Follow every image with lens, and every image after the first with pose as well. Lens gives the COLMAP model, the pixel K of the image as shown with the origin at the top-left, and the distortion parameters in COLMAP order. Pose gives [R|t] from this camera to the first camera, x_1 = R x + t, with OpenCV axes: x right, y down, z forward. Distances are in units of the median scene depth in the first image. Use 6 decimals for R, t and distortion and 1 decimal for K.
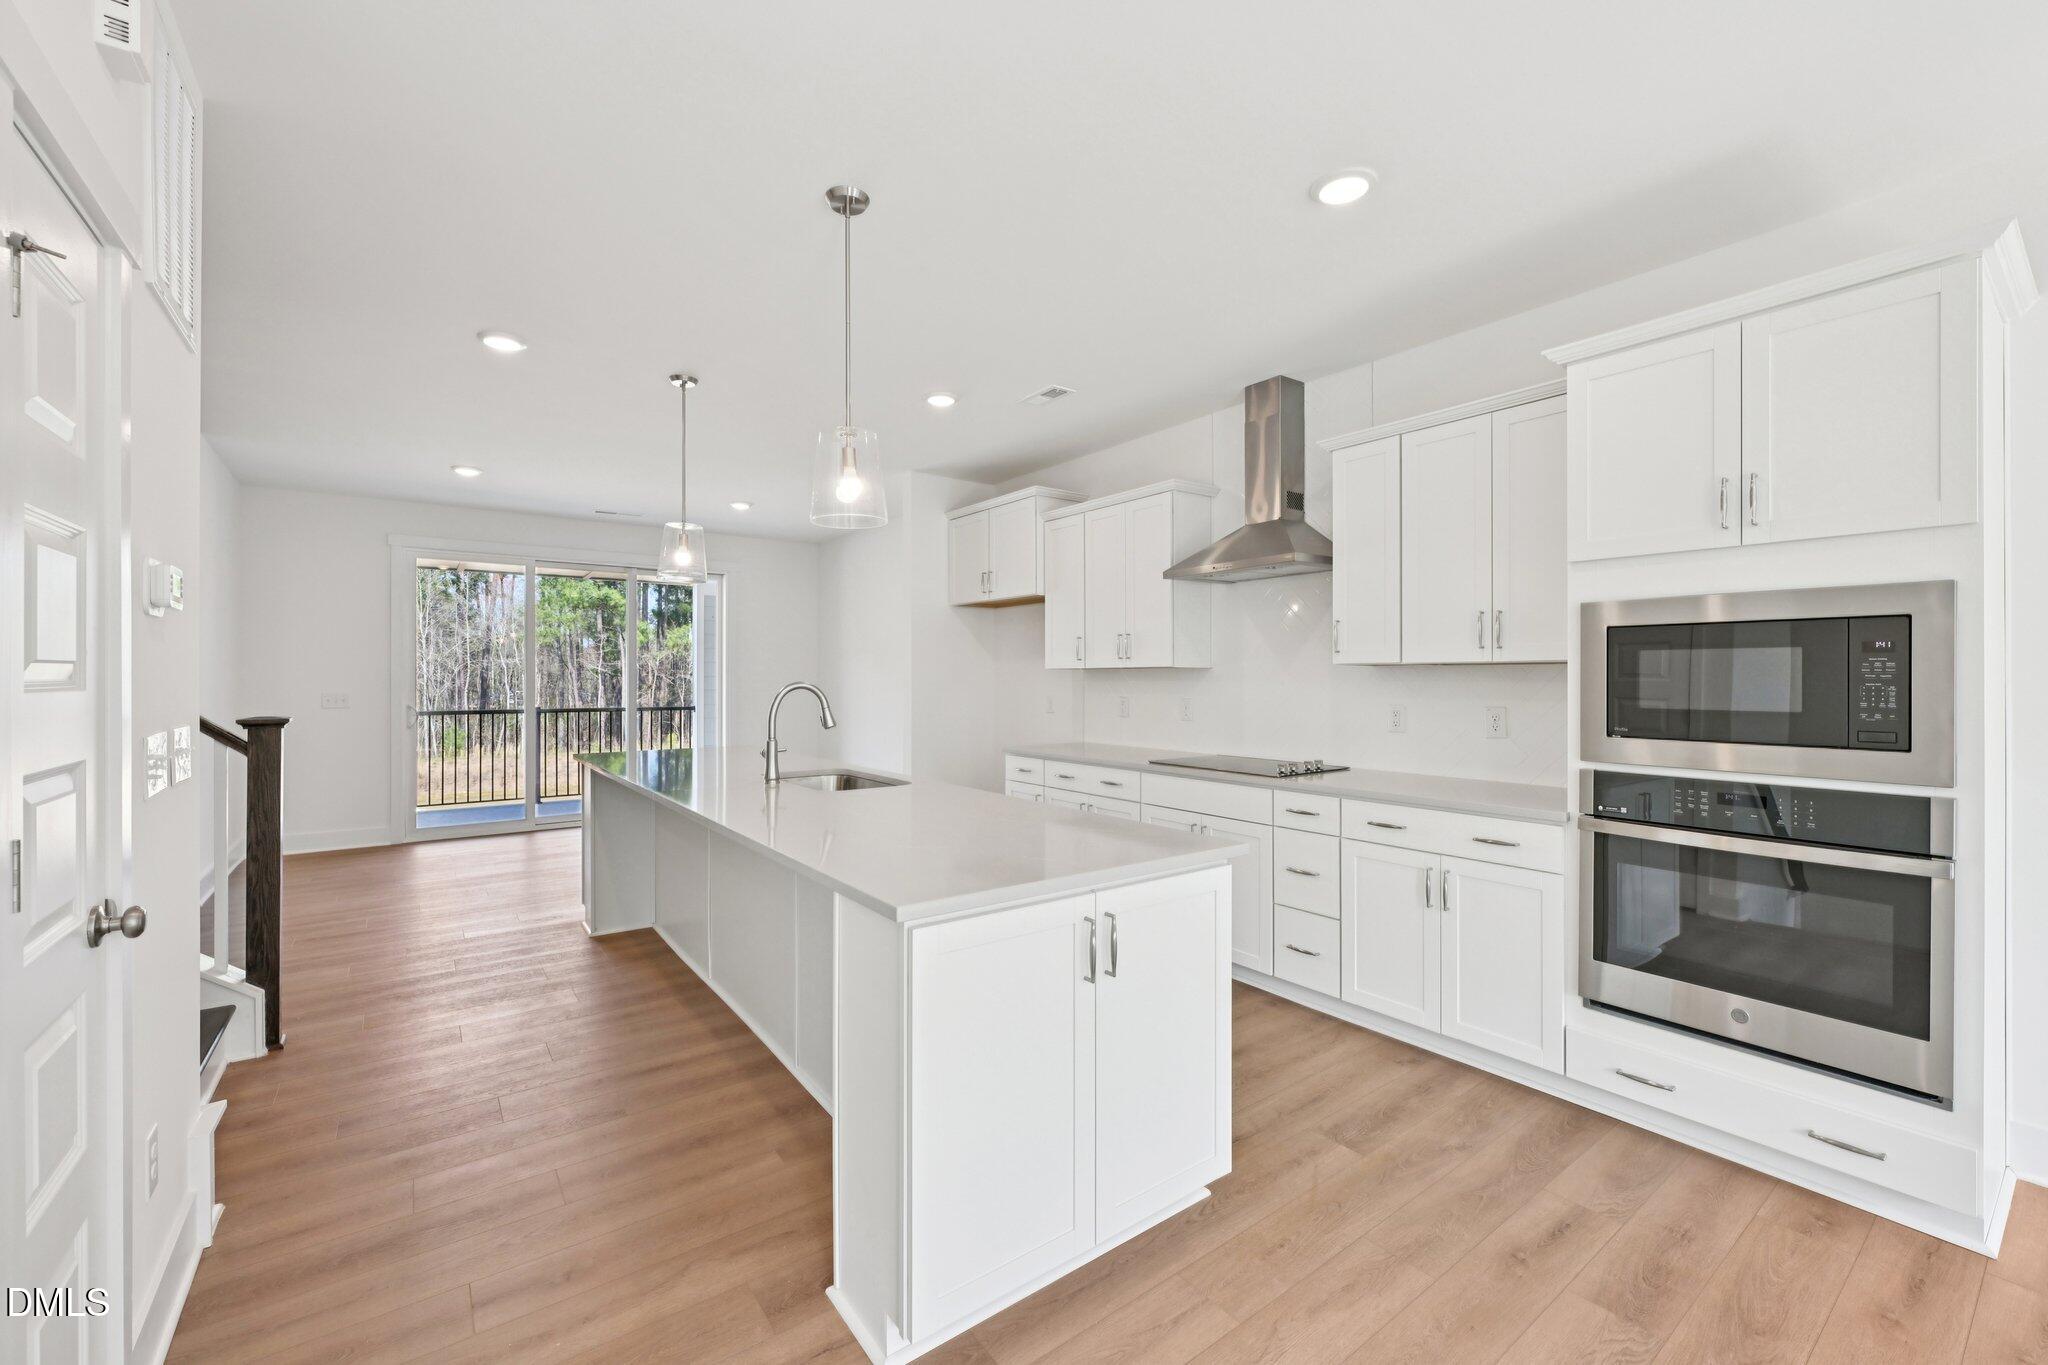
lens RADIAL K [[825.2, 0, 1013.4], [0, 825.2, 686.8], [0, 0, 1]] dist [-0.000274, 0.000034]
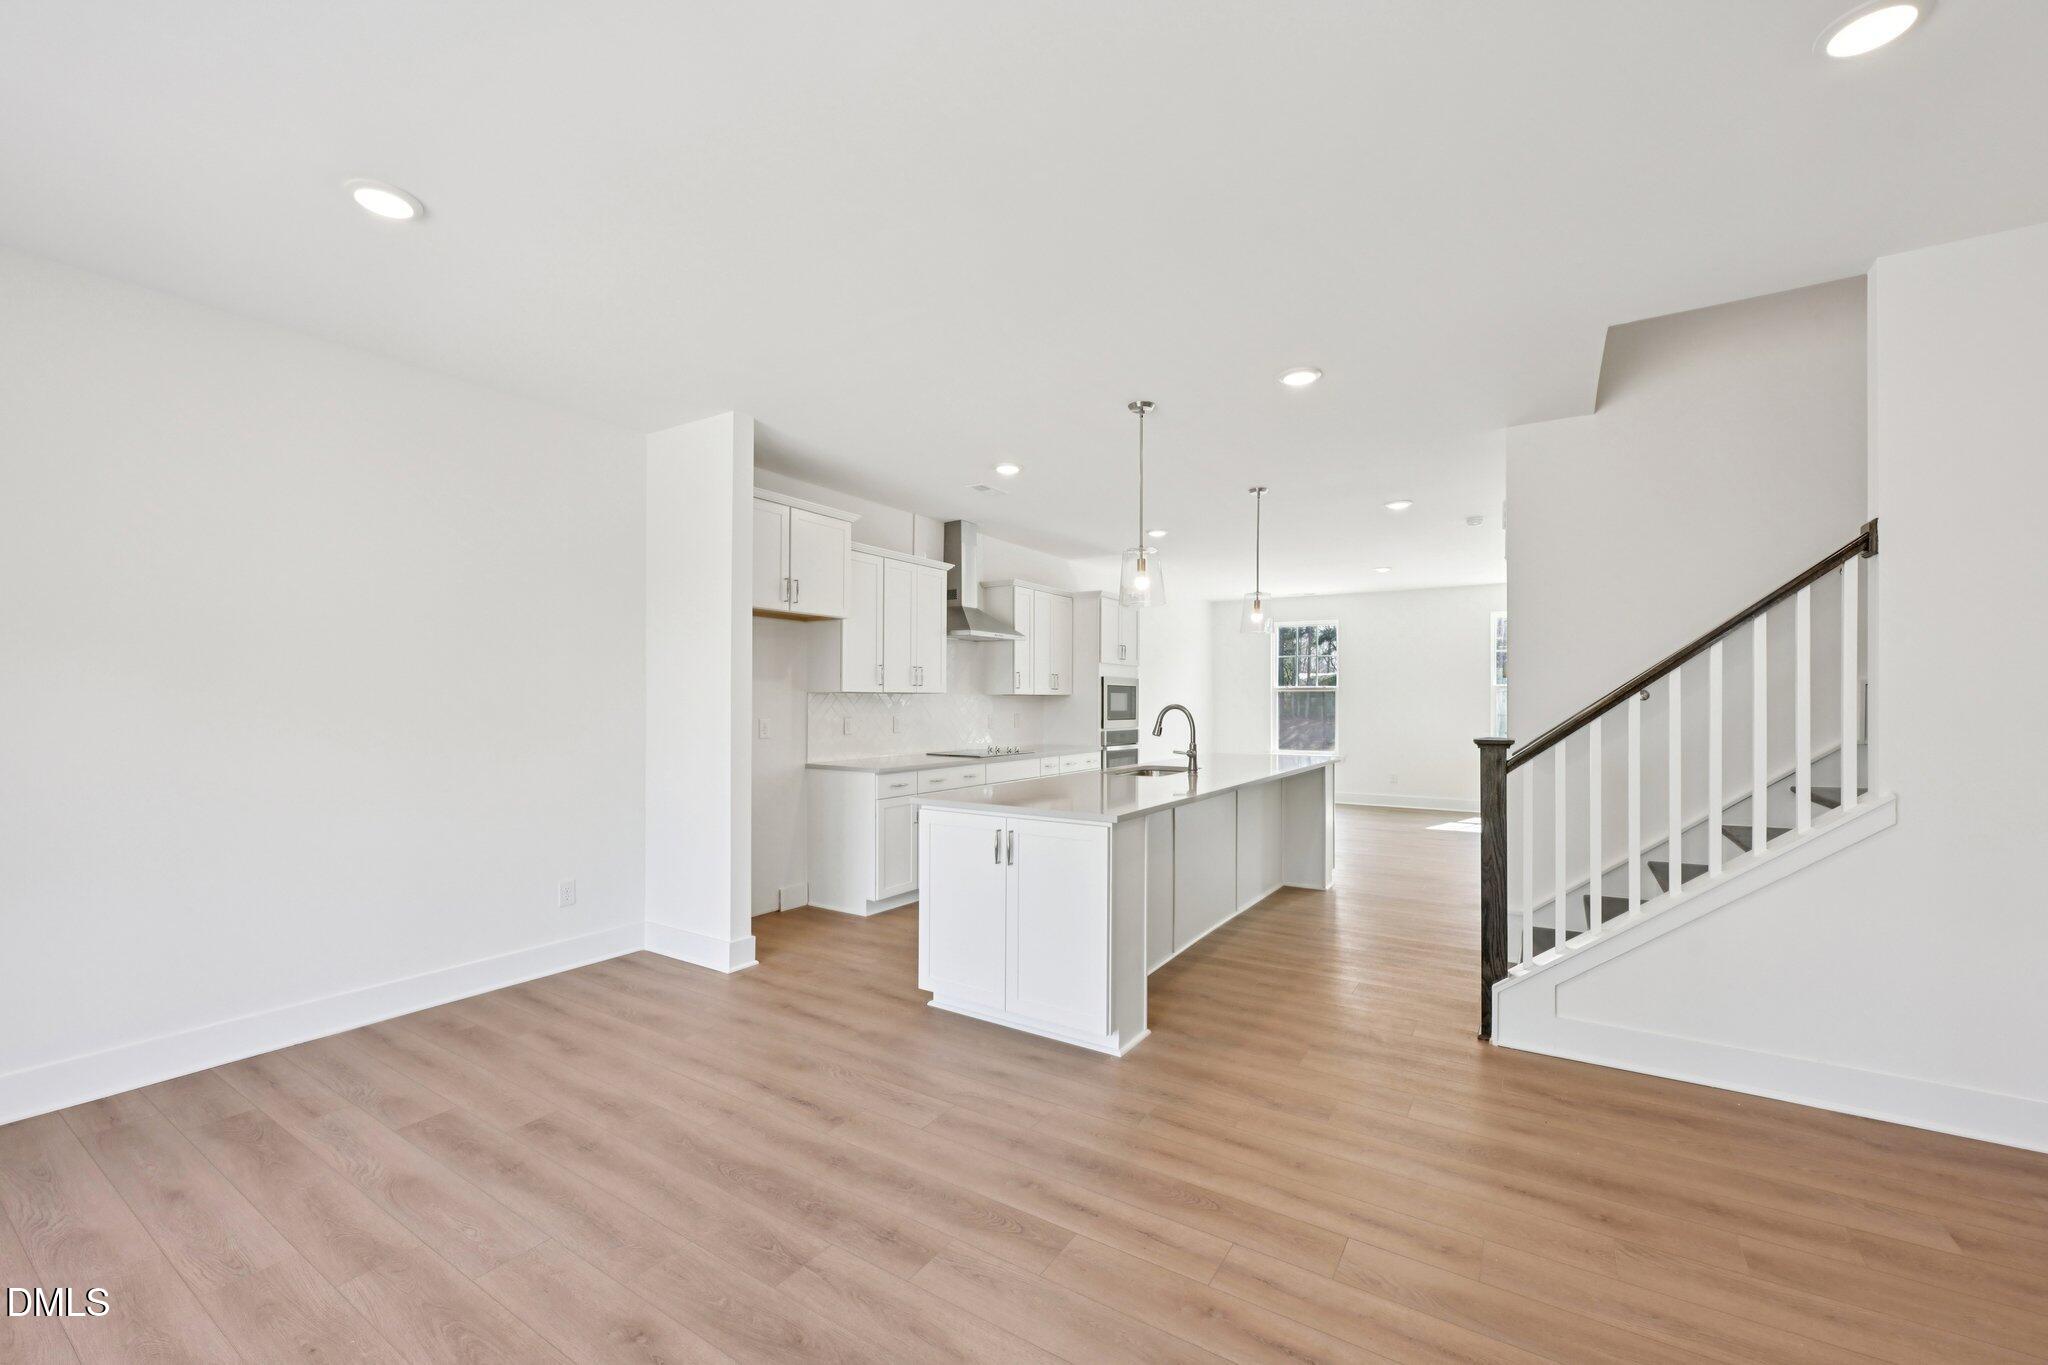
lens RADIAL K [[825.2, 0, 1013.4], [0, 825.2, 686.8], [0, 0, 1]] dist [-0.000274, 0.000034]
pose [[-0.345109, 0.006401, 0.938541, -1.149737], [-0.000233, 0.999976, -0.006906, -0.022974], [-0.938563, -0.002602, -0.345099, 1.320126]]
